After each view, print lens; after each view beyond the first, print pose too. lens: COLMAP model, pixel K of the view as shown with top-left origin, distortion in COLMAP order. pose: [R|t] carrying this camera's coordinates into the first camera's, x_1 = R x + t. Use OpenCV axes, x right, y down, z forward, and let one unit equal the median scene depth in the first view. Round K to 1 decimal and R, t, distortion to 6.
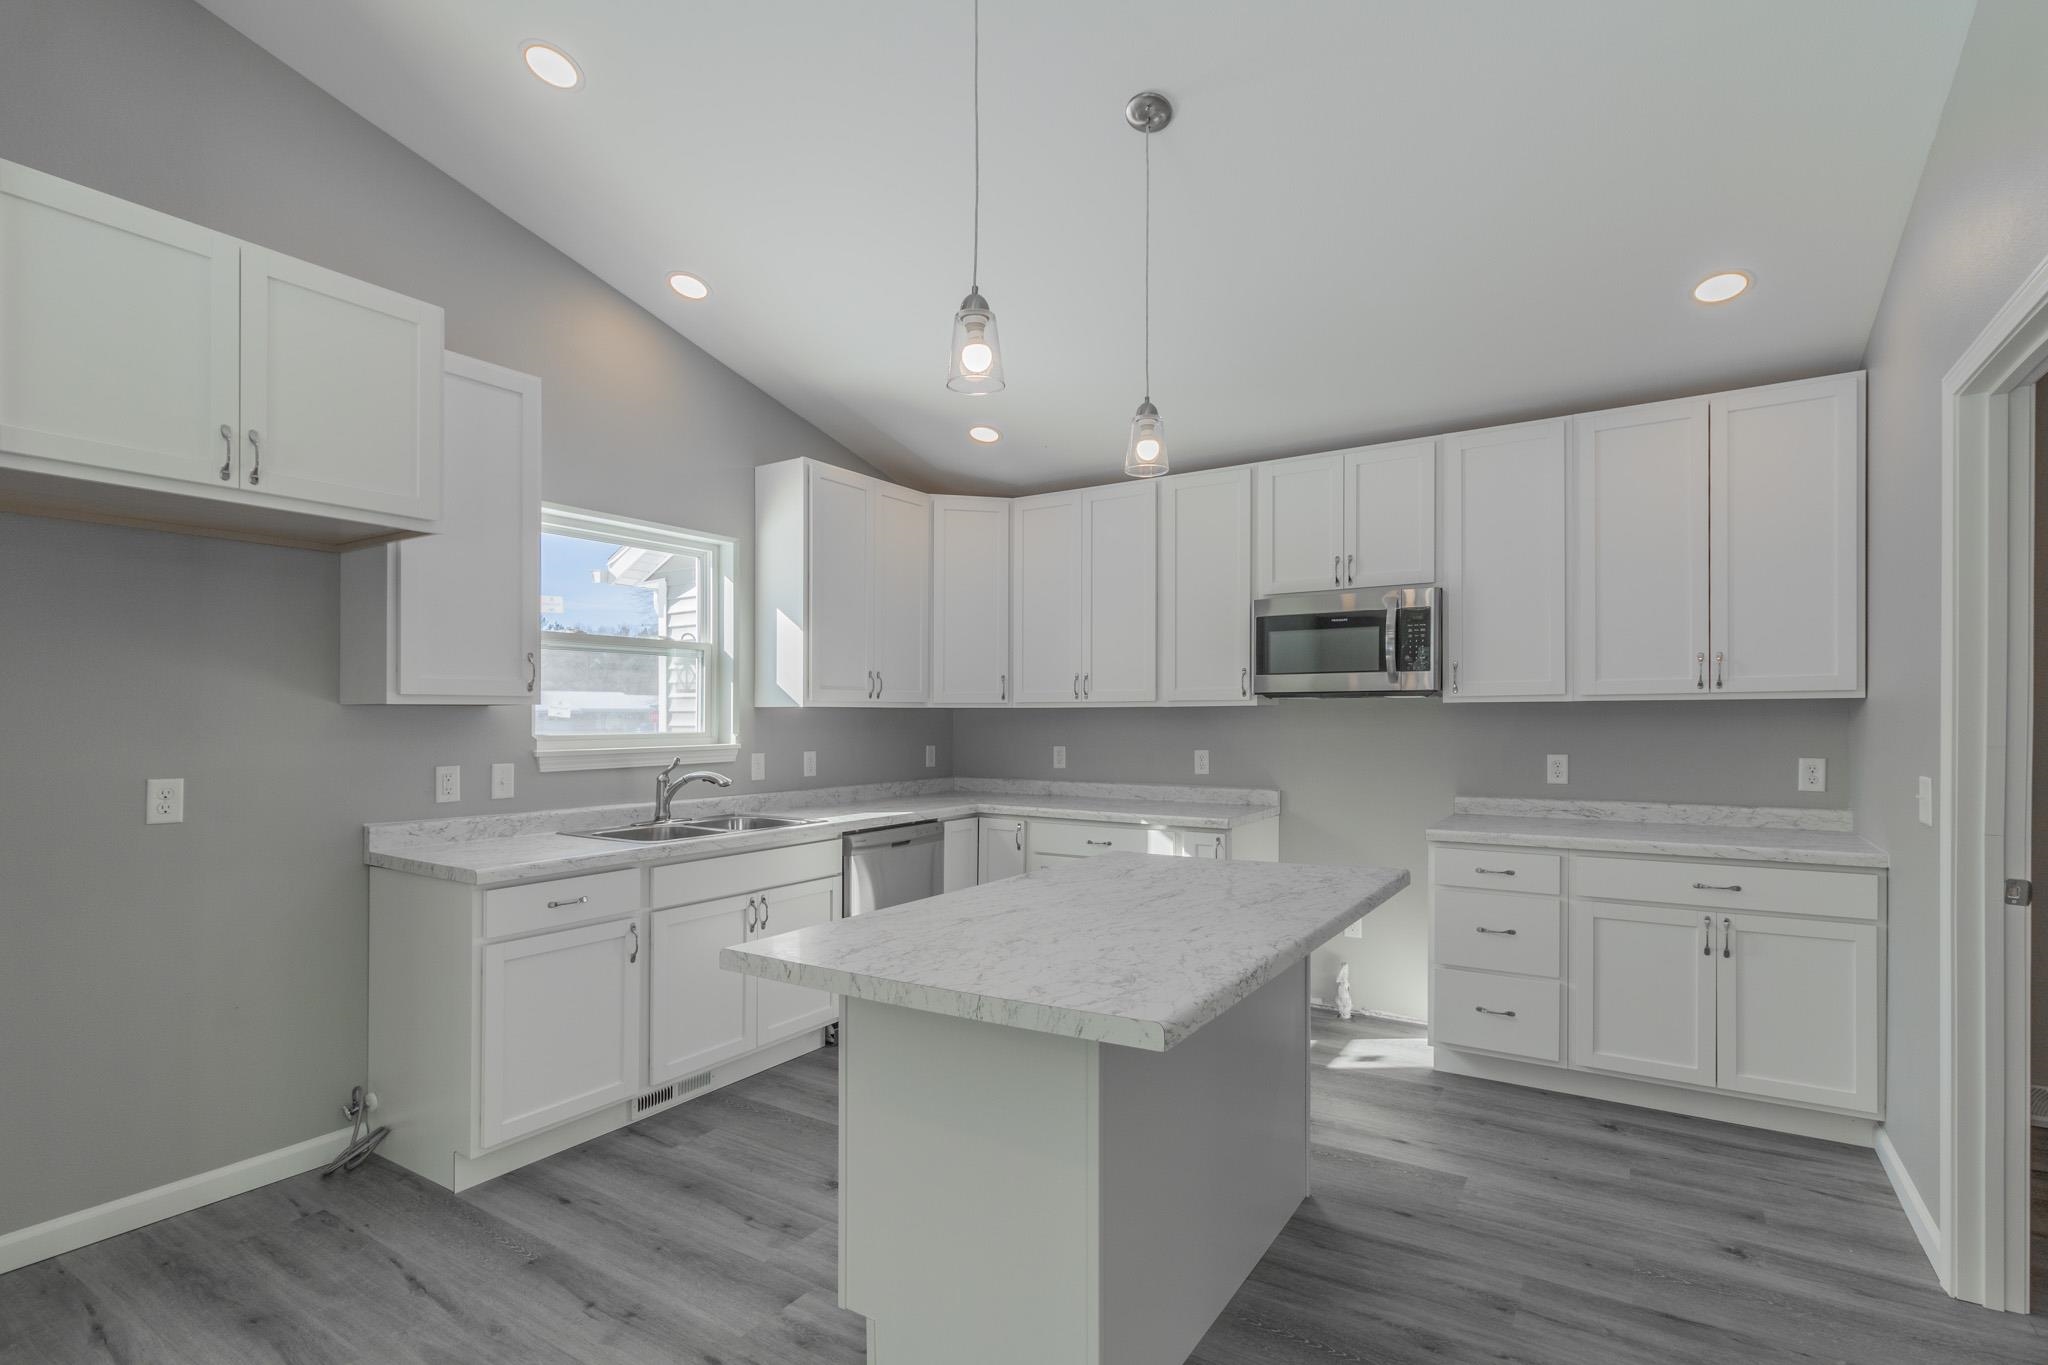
lens RADIAL K [[962.3, 0, 1059.6], [0, 962.3, 724.2], [0, 0, 1]] dist [-0.000744, -0.000111]
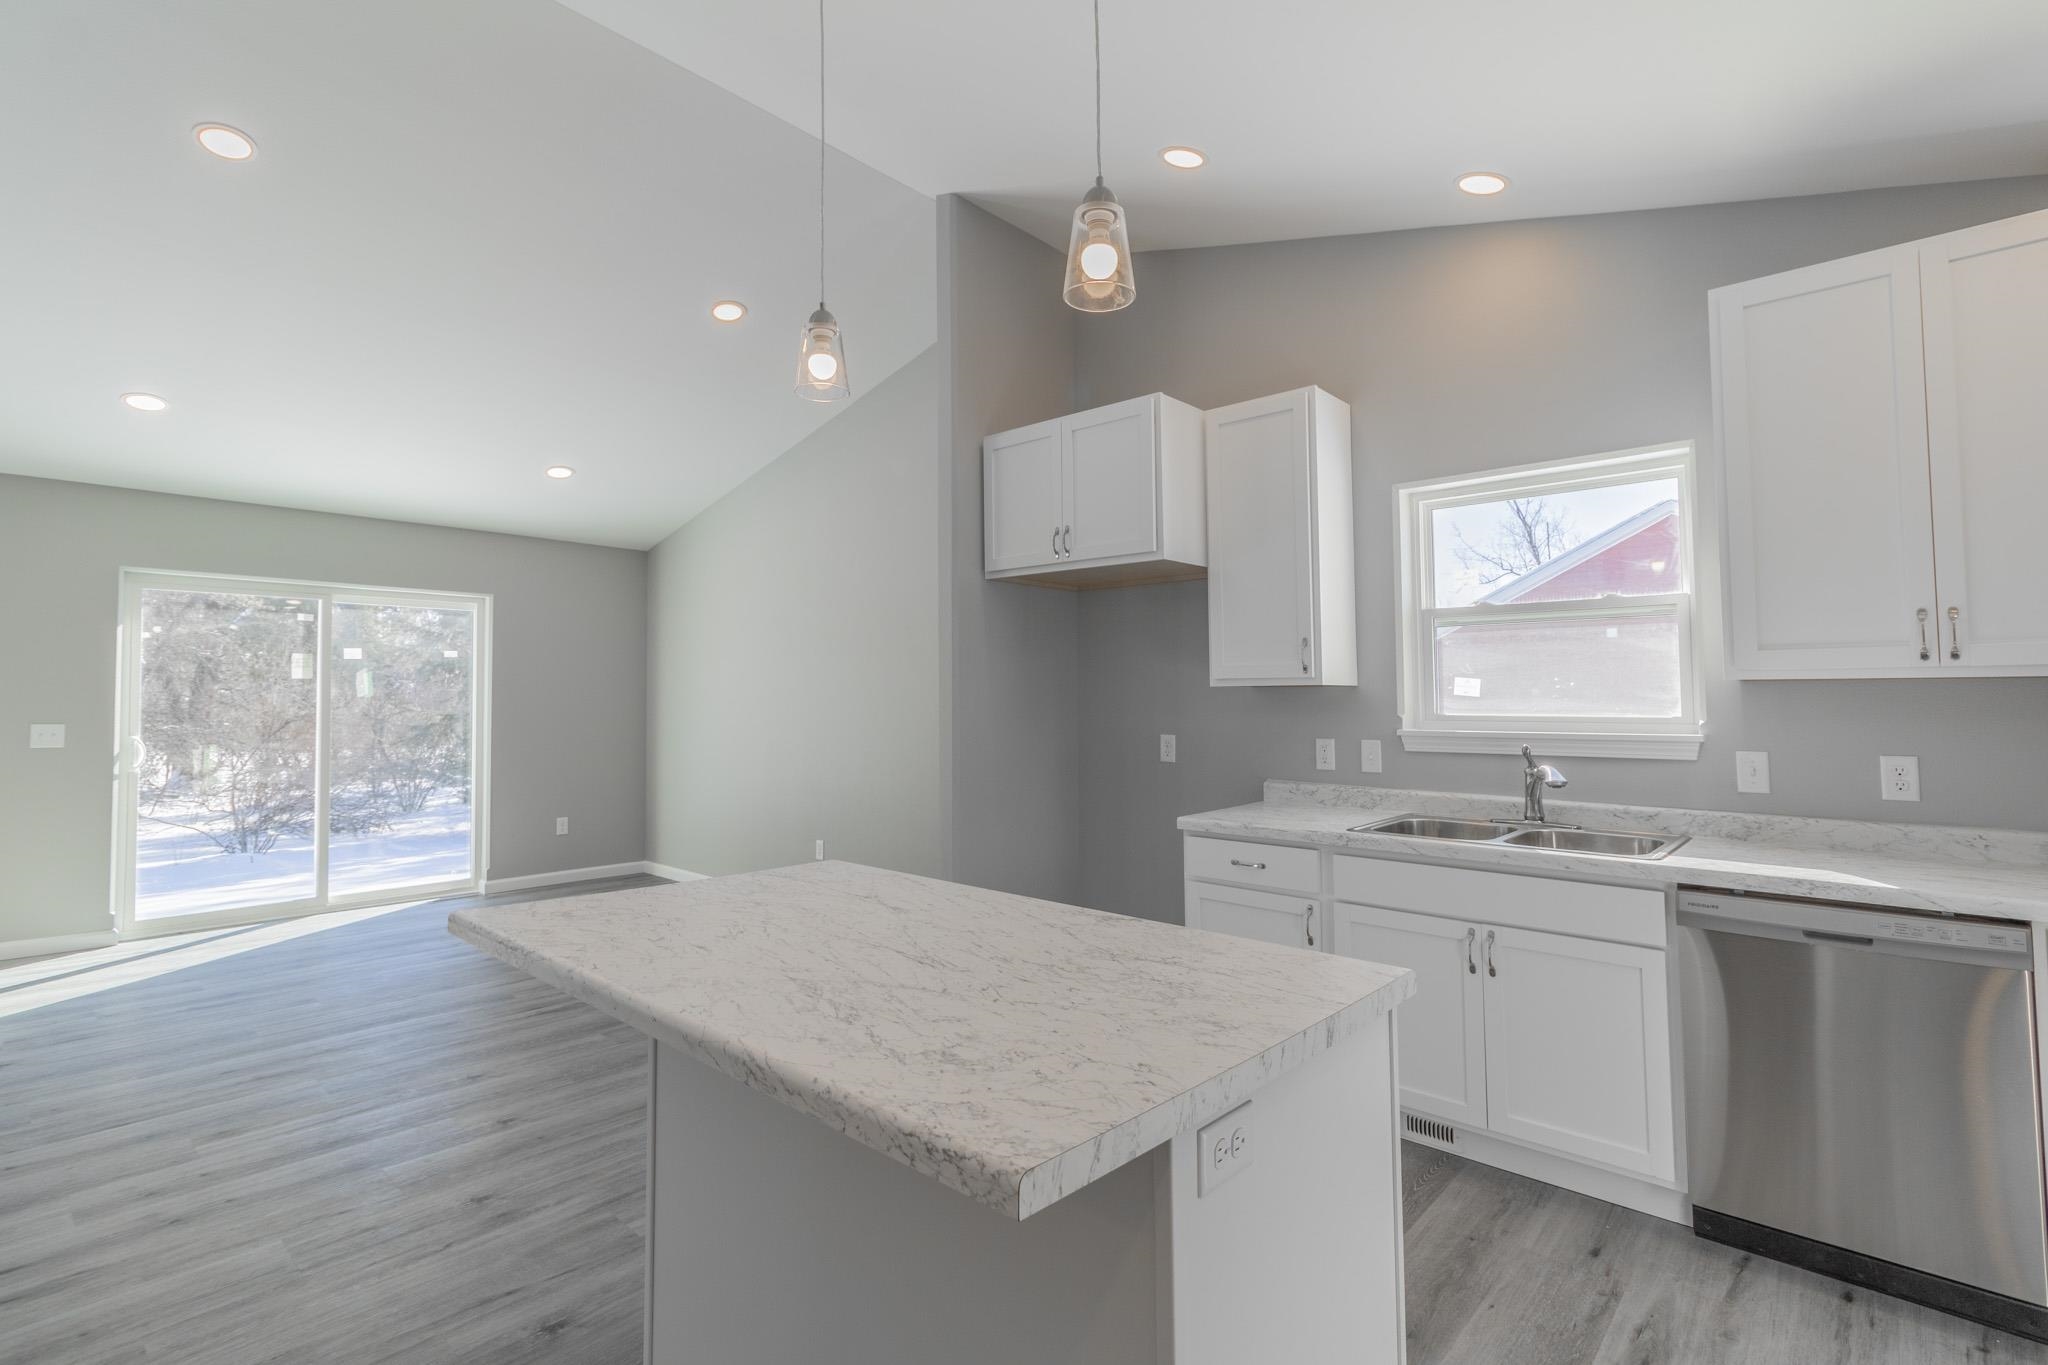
lens RADIAL K [[939.1, 0, 1024.9], [0, 939.1, 665.7], [0, 0, 1]] dist [-0.001952, -0.000159]
pose [[-0.181785, -0.037053, -0.982640, 0.476956], [-0.010427, 0.999306, -0.035753, -0.000141], [0.983283, 0.003747, -0.182046, 0.747387]]
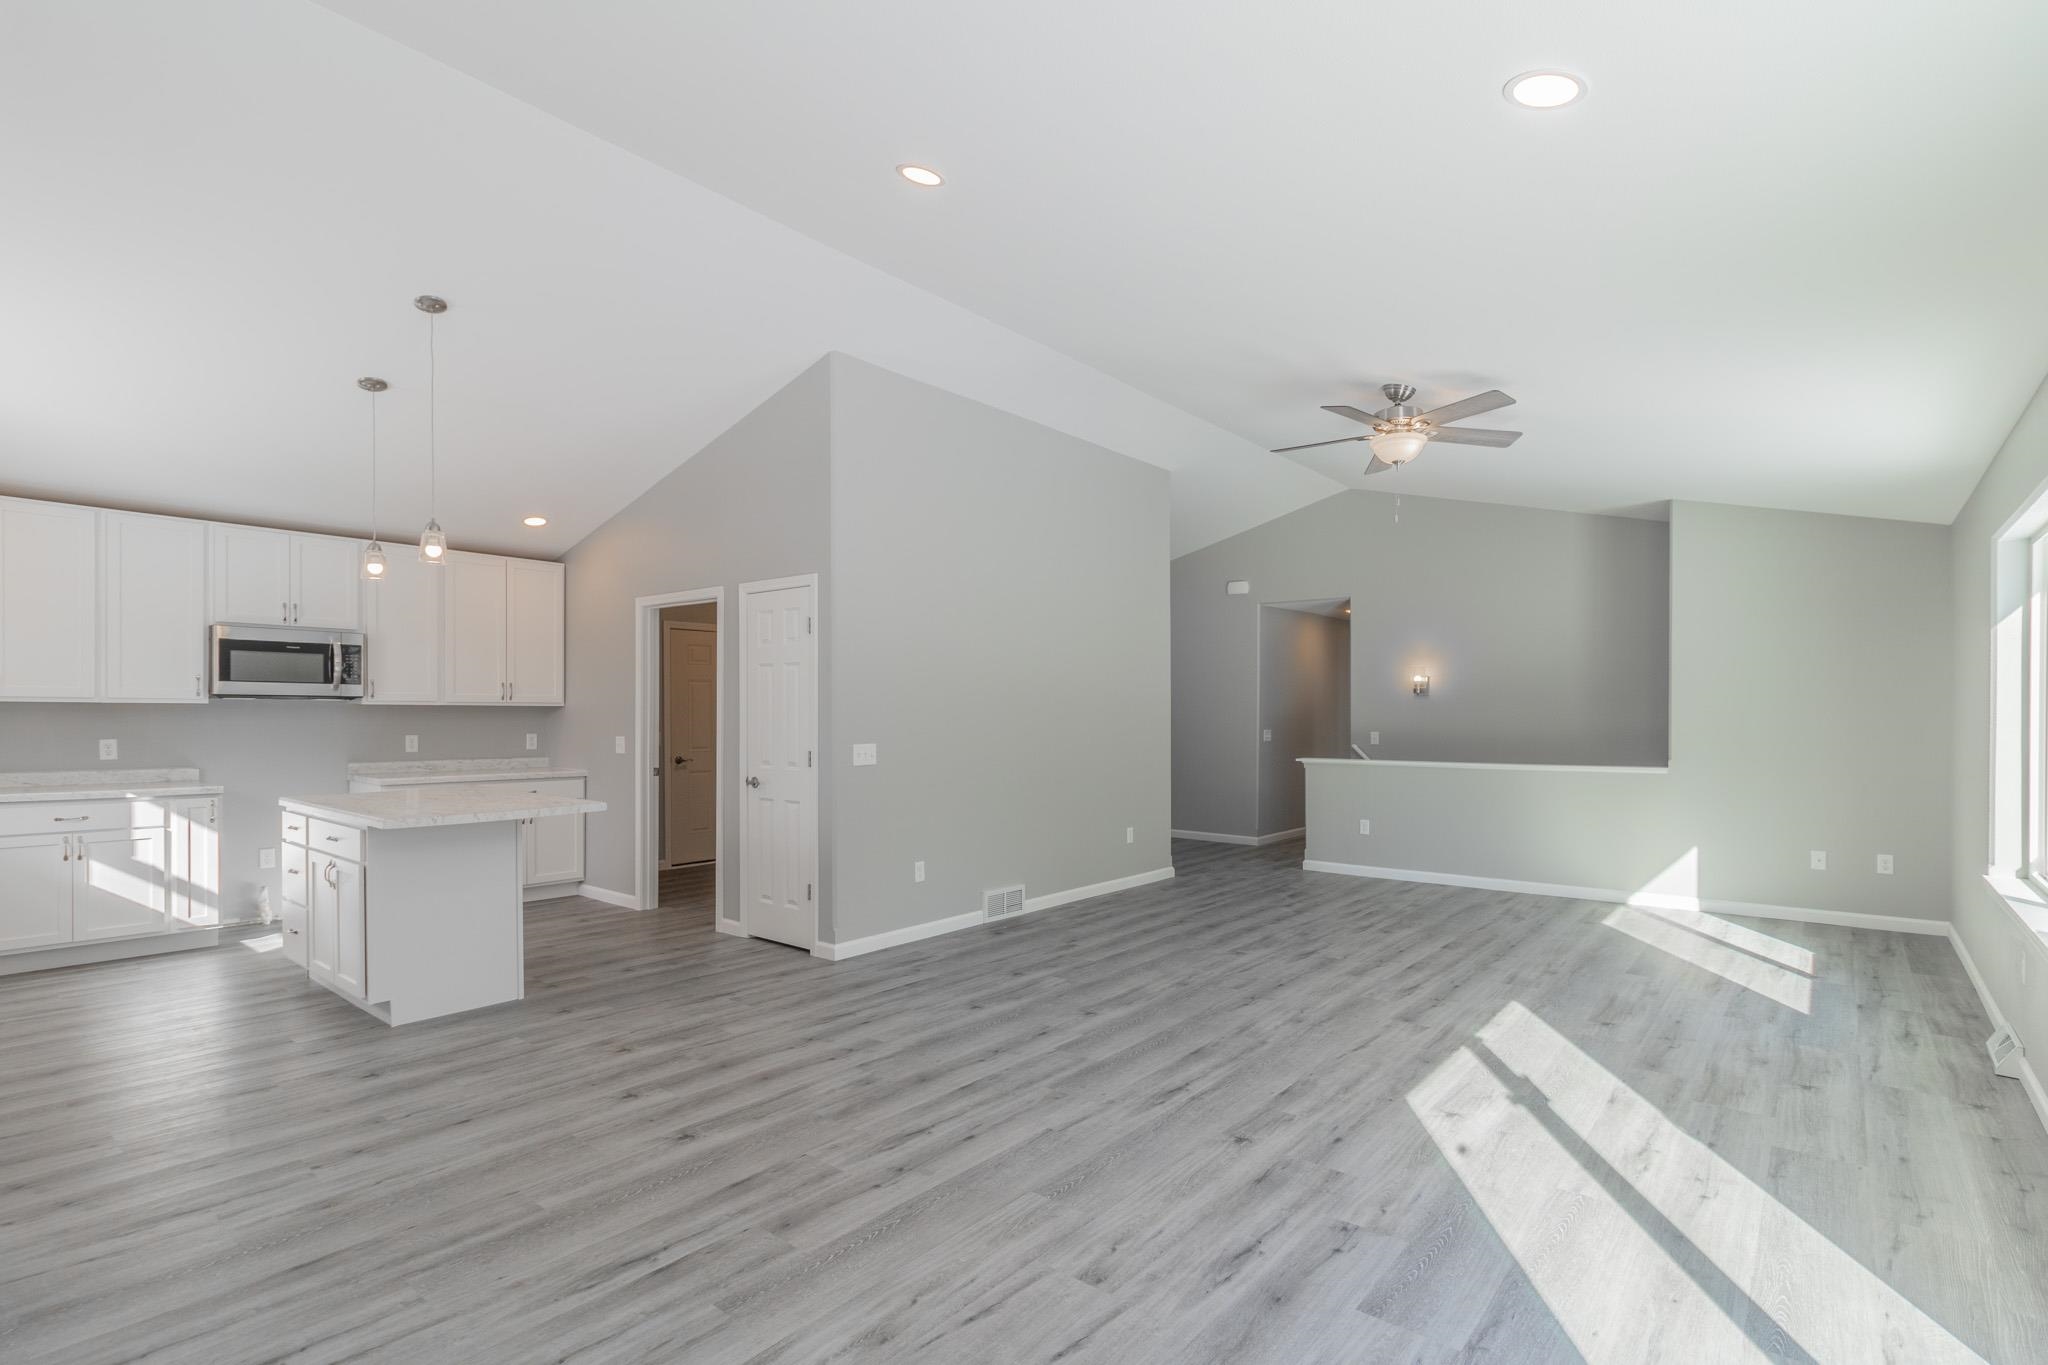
lens RADIAL K [[947.3, 0, 1025.8], [0, 947.3, 716.4], [0, 0, 1]] dist [0.014816, -0.000415]
pose [[0.131030, 0.003321, 0.991373, -1.125930], [0.001783, 0.999992, -0.003585, 0.006456], [-0.991377, 0.002238, 0.131023, -0.347060]]
